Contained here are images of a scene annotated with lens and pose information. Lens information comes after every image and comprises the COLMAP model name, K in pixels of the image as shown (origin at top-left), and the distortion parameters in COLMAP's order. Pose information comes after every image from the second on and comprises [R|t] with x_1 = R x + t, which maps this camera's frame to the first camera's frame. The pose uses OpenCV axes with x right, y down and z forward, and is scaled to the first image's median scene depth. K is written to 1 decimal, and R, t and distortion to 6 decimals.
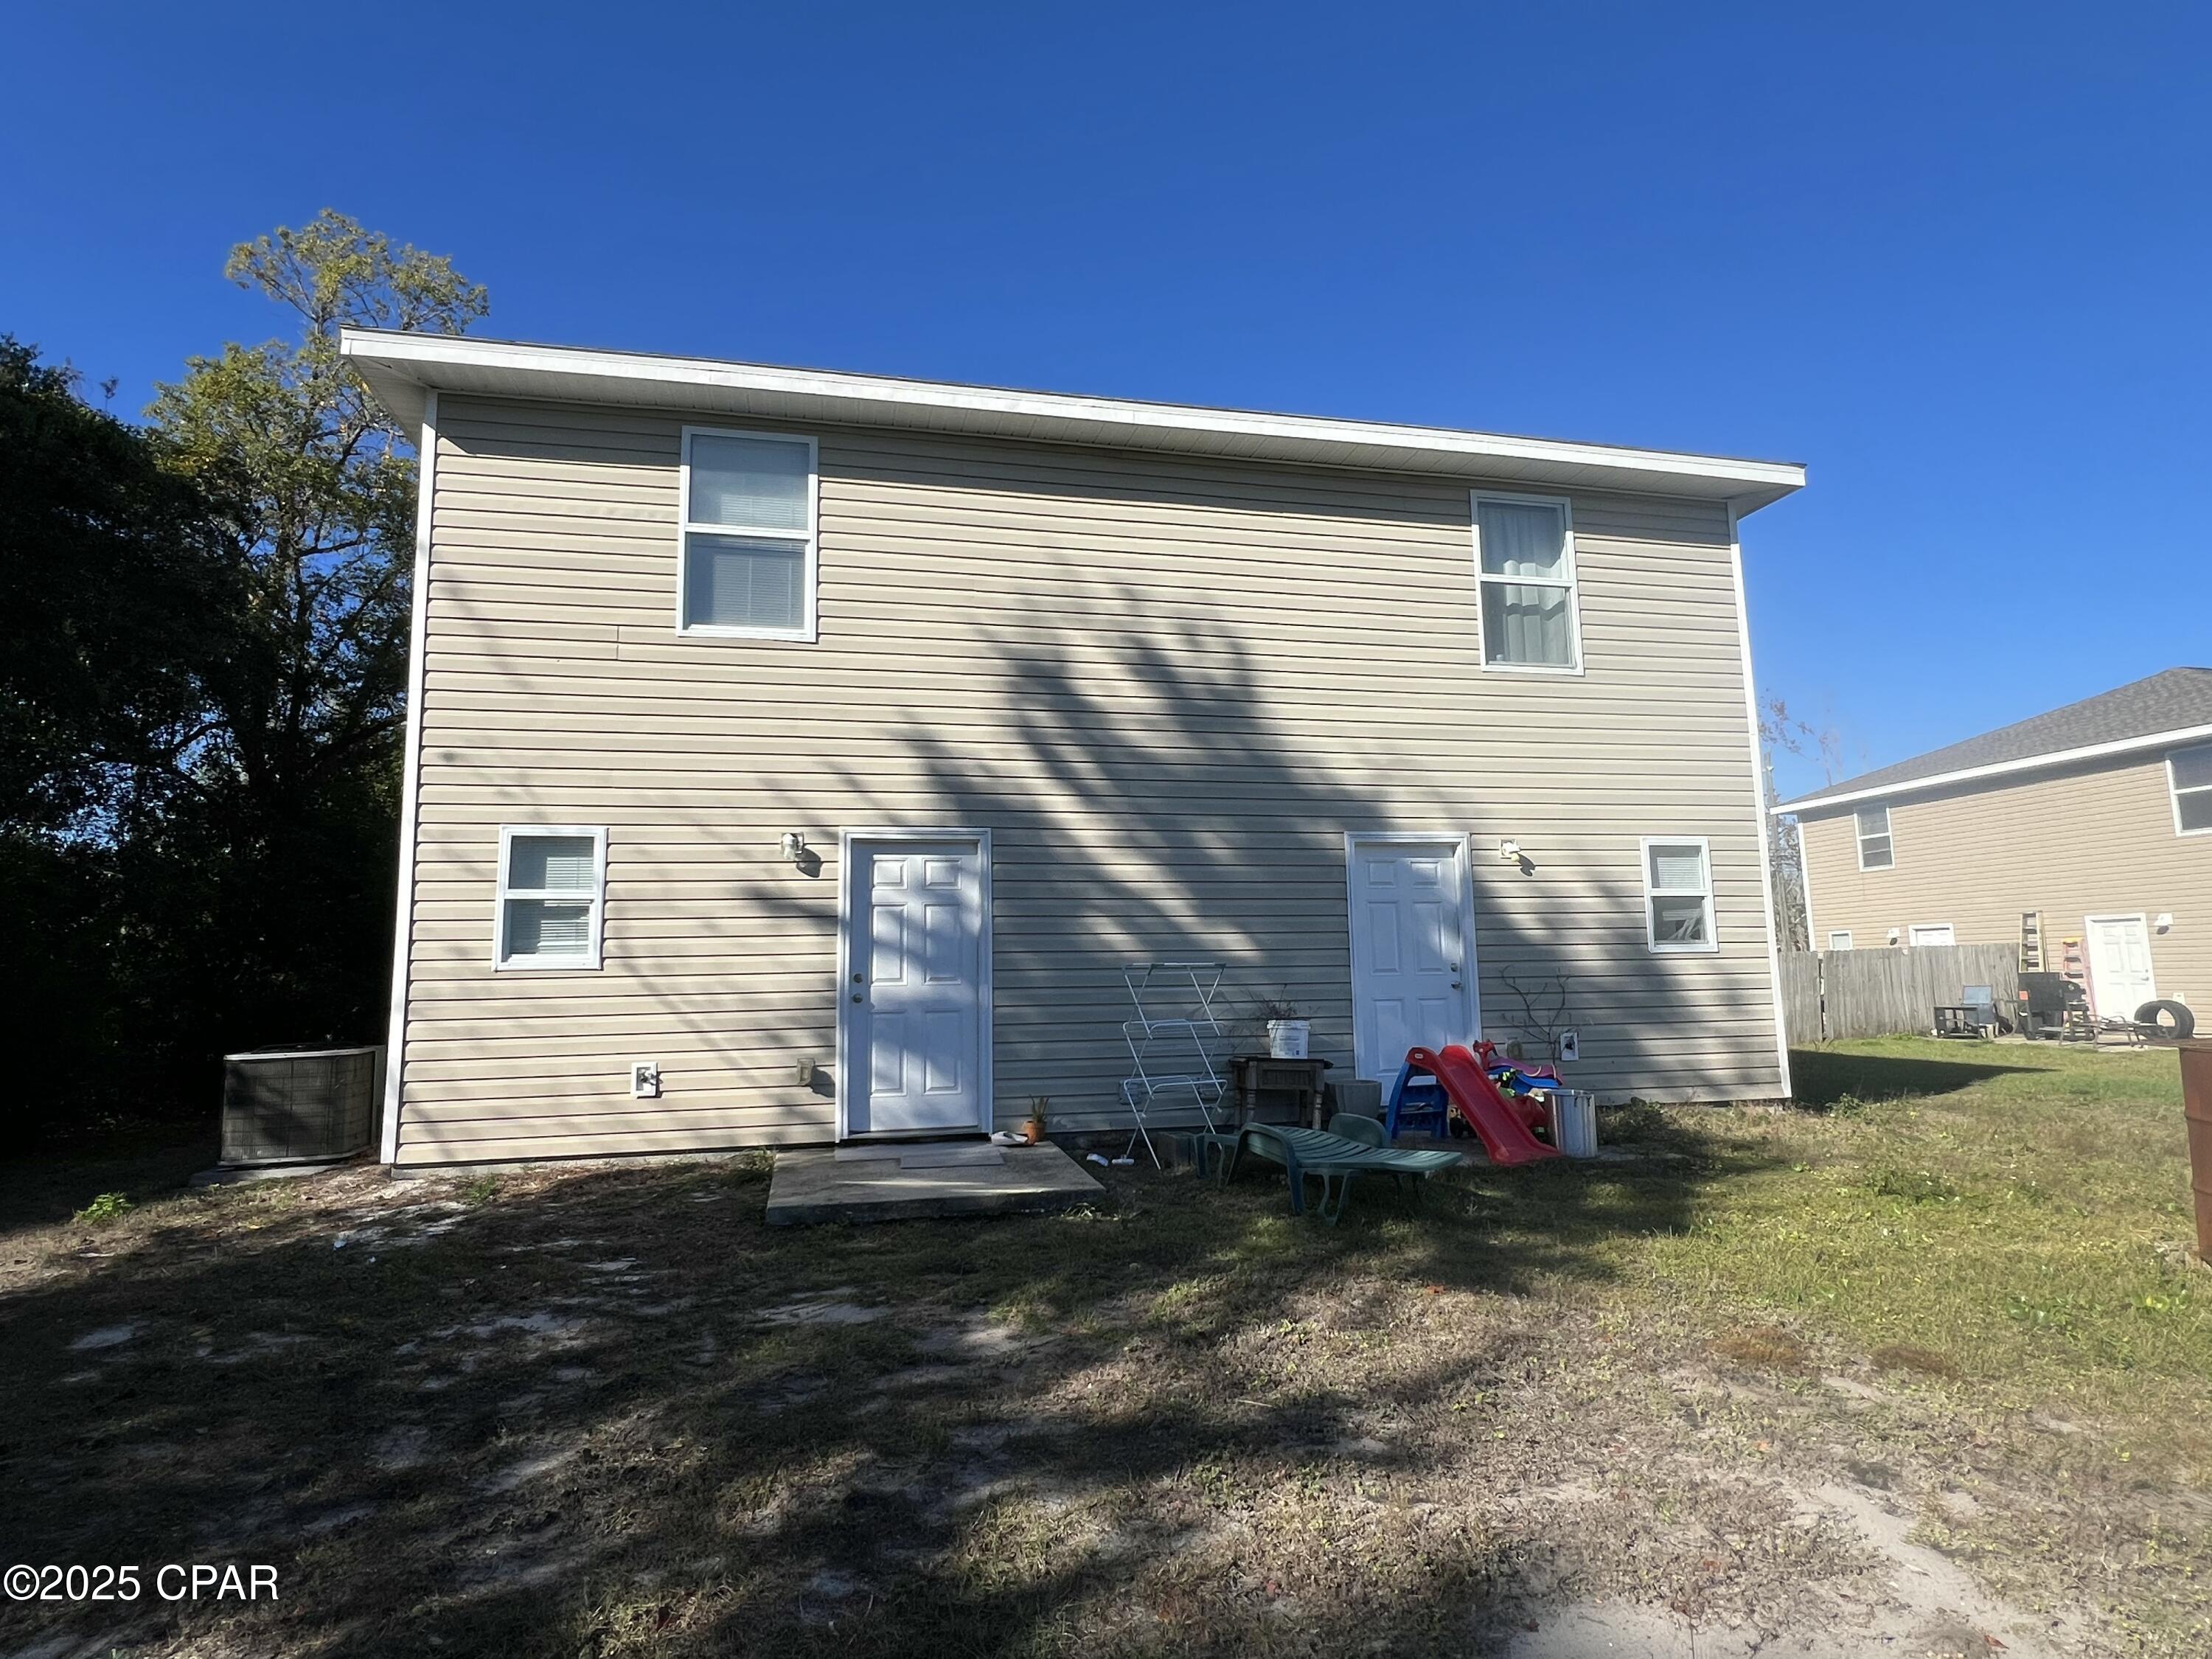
lens RADIAL K [[1161.0, 0, 1106.0], [0, 1161.0, 829.5], [0, 0, 1]] dist [0.000592, 0.000032]
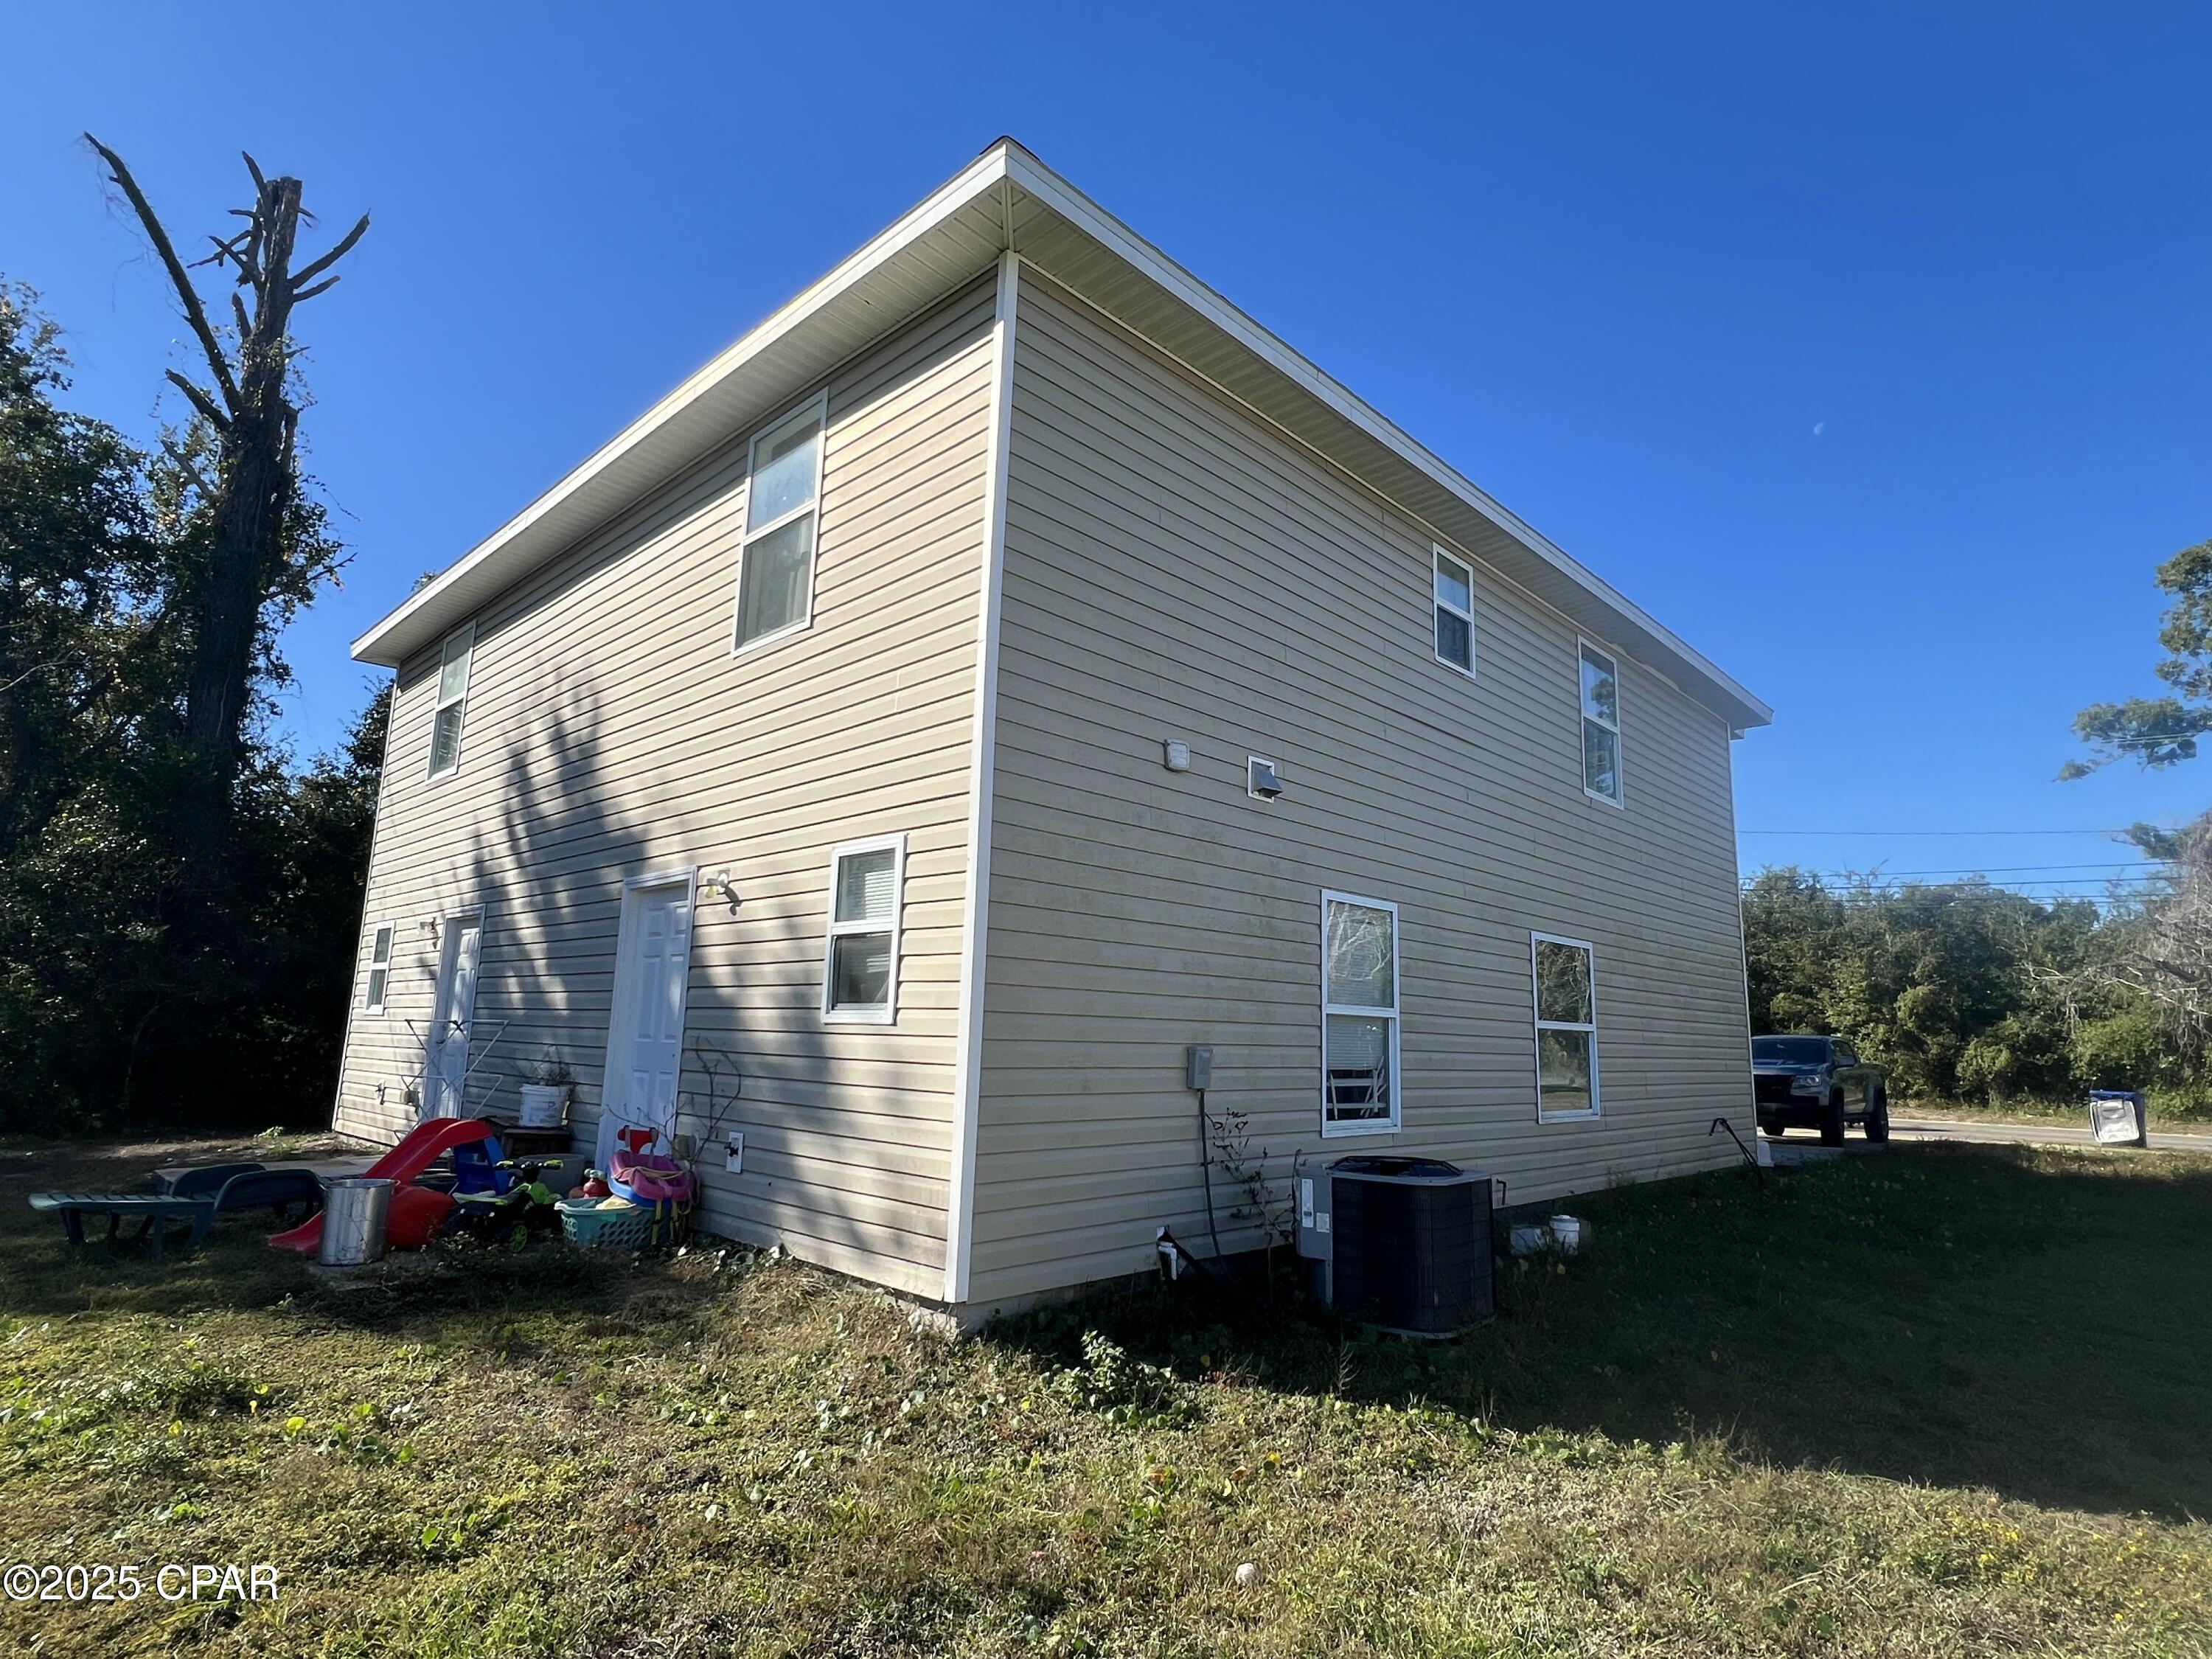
lens RADIAL K [[1161.0, 0, 1106.0], [0, 1161.0, 829.5], [0, 0, 1]] dist [0.000592, 0.000032]
pose [[0.553116, -0.116034, -0.824984, 1.116909], [0.073329, 0.993191, -0.090528, 0.070003], [0.829871, -0.010423, 0.557859, 0.776285]]
